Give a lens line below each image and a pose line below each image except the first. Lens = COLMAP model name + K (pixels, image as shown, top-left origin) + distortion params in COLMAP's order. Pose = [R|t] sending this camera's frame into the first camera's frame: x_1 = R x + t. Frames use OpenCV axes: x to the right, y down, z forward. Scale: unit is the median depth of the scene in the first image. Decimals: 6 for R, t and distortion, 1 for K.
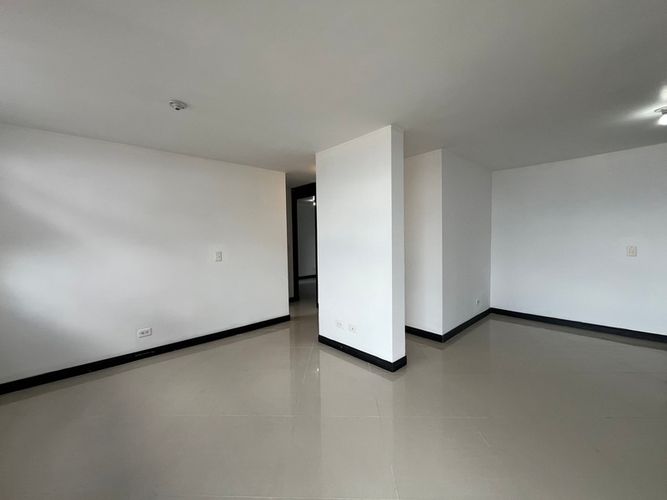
lens RADIAL K [[268.6, 0, 333.5], [0, 268.6, 250.0], [0, 0, 1]] dist [-0.001754, 0.000178]
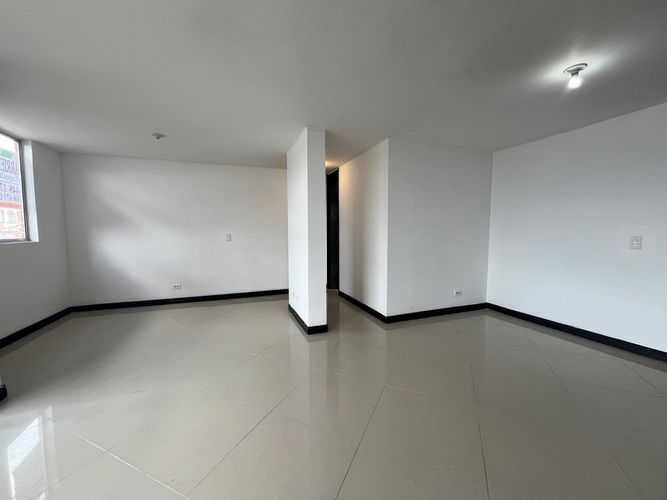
lens RADIAL K [[268.6, 0, 333.5], [0, 268.6, 250.0], [0, 0, 1]] dist [-0.001754, 0.000178]
pose [[0.929436, 0.040106, -0.366798, 0.588016], [-0.028873, 0.998932, 0.036063, 0.023832], [0.367853, -0.022928, 0.929601, -0.052972]]
